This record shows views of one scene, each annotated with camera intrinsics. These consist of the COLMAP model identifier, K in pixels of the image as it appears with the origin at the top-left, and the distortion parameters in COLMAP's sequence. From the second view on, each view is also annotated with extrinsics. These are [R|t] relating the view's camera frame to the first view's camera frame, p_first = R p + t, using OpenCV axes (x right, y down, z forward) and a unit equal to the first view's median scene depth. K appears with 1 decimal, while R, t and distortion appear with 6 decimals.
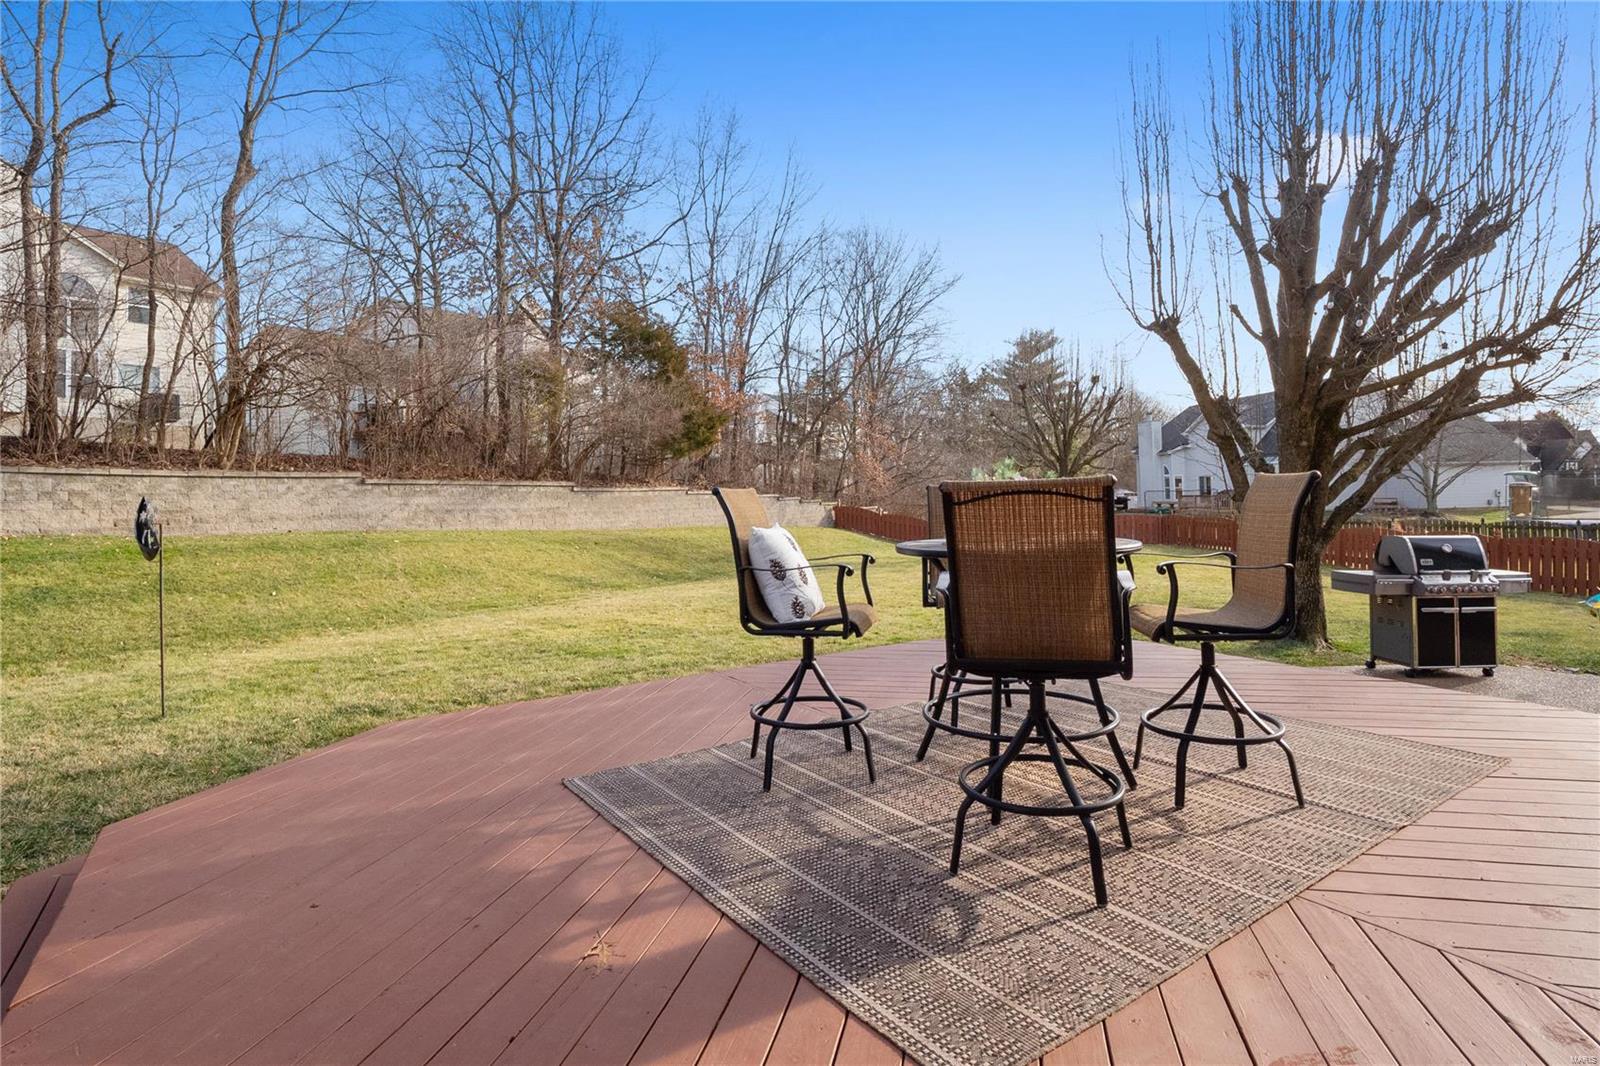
lens RADIAL K [[840.7, 0, 801.5], [0, 840.7, 516.4], [0, 0, 1]] dist [0.000663, 0.001480]
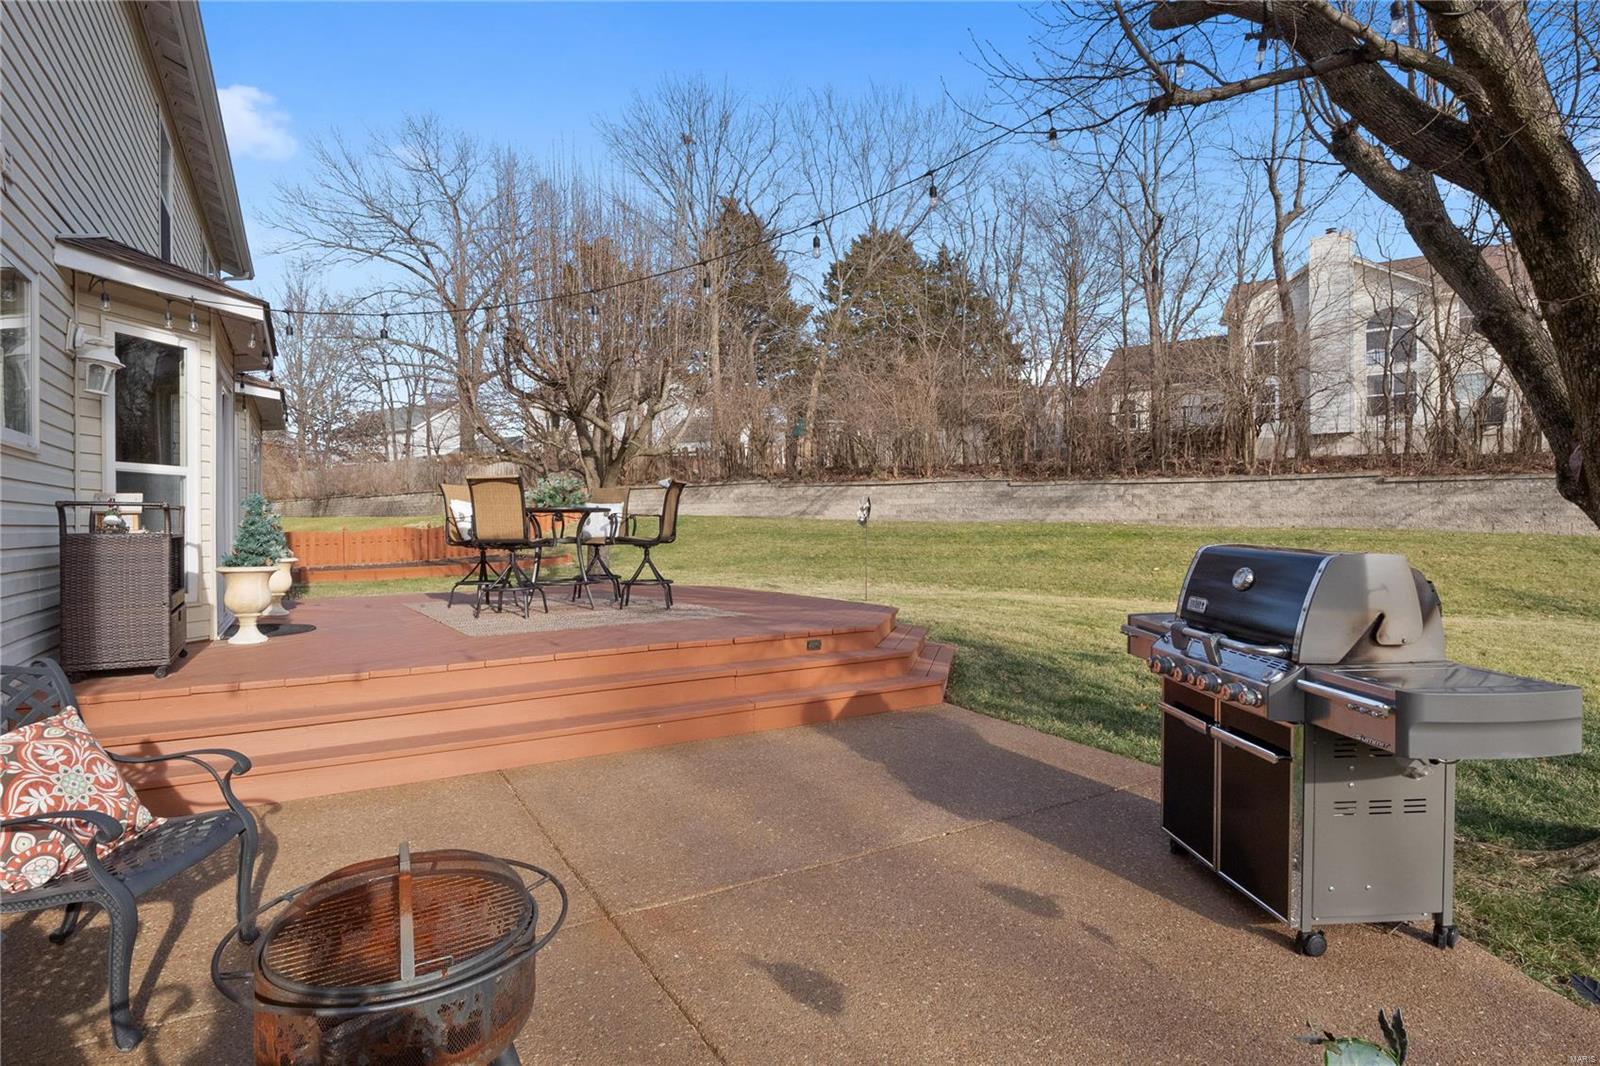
lens RADIAL K [[840.7, 0, 791.2], [0, 840.7, 520.7], [0, 0, 1]] dist [0.000663, 0.001480]
pose [[-0.002770, 0.011219, -0.999933, 0.489036], [-0.017548, 0.999783, 0.011266, 0.008141], [0.999842, 0.017578, -0.002572, 0.305225]]
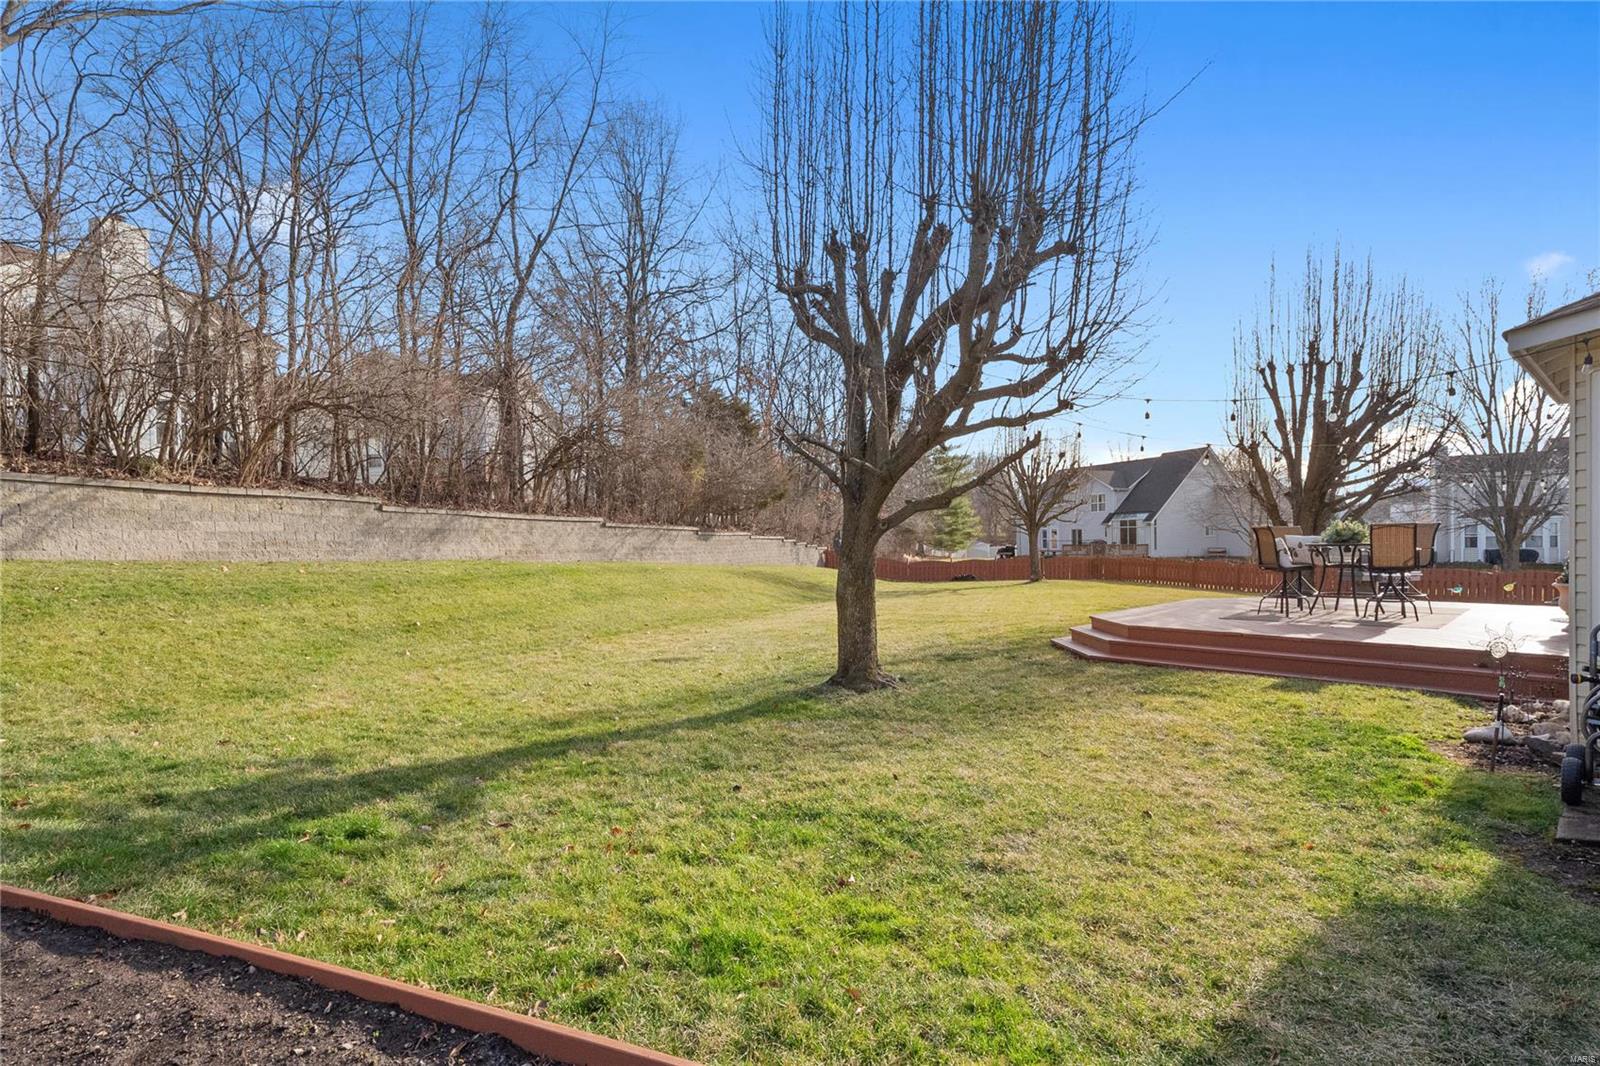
lens RADIAL K [[840.7, 0, 792.9], [0, 840.7, 540.7], [0, 0, 1]] dist [0.000663, 0.001480]
pose [[0.980792, 0.007438, 0.194913, -0.498031], [-0.001277, 0.999496, -0.031718, 0.024308], [-0.195051, 0.030860, 0.980308, -0.333889]]
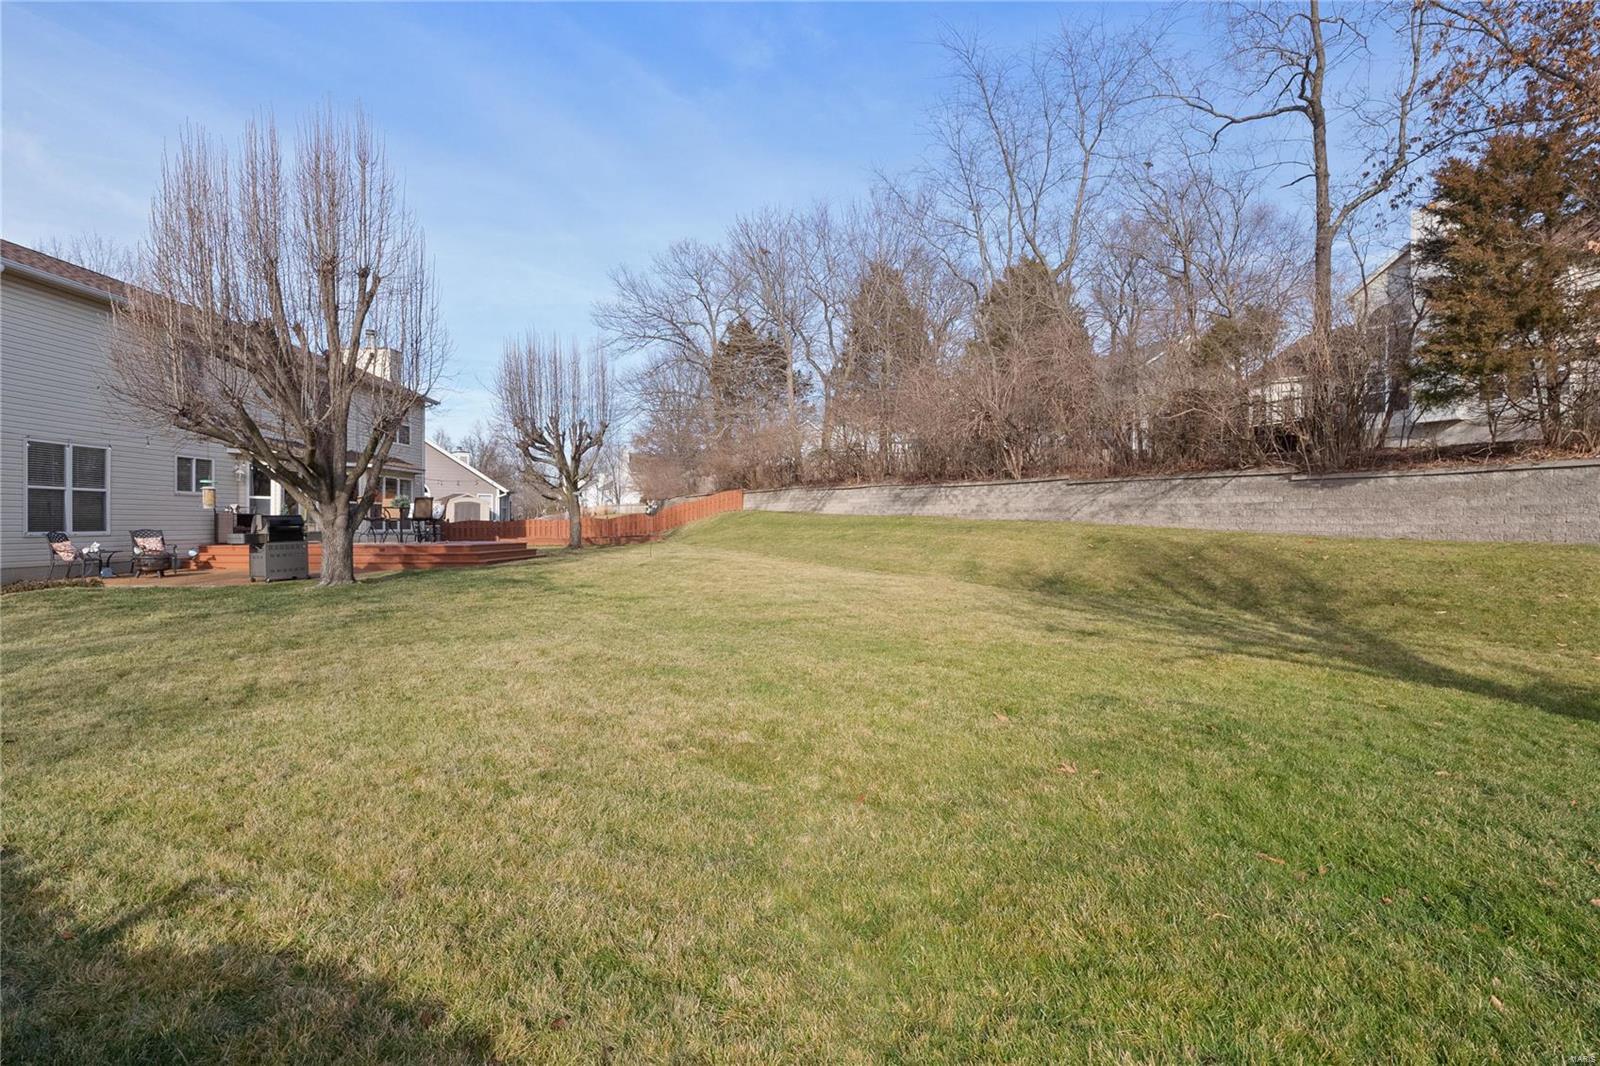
lens RADIAL K [[840.7, 0, 802.5], [0, 840.7, 524.0], [0, 0, 1]] dist [0.000663, 0.001480]
pose [[-0.539100, 0.016711, -0.842076, 0.760854], [-0.012896, 0.999522, 0.028091, -0.009714], [0.842143, 0.026003, -0.538627, 1.365134]]
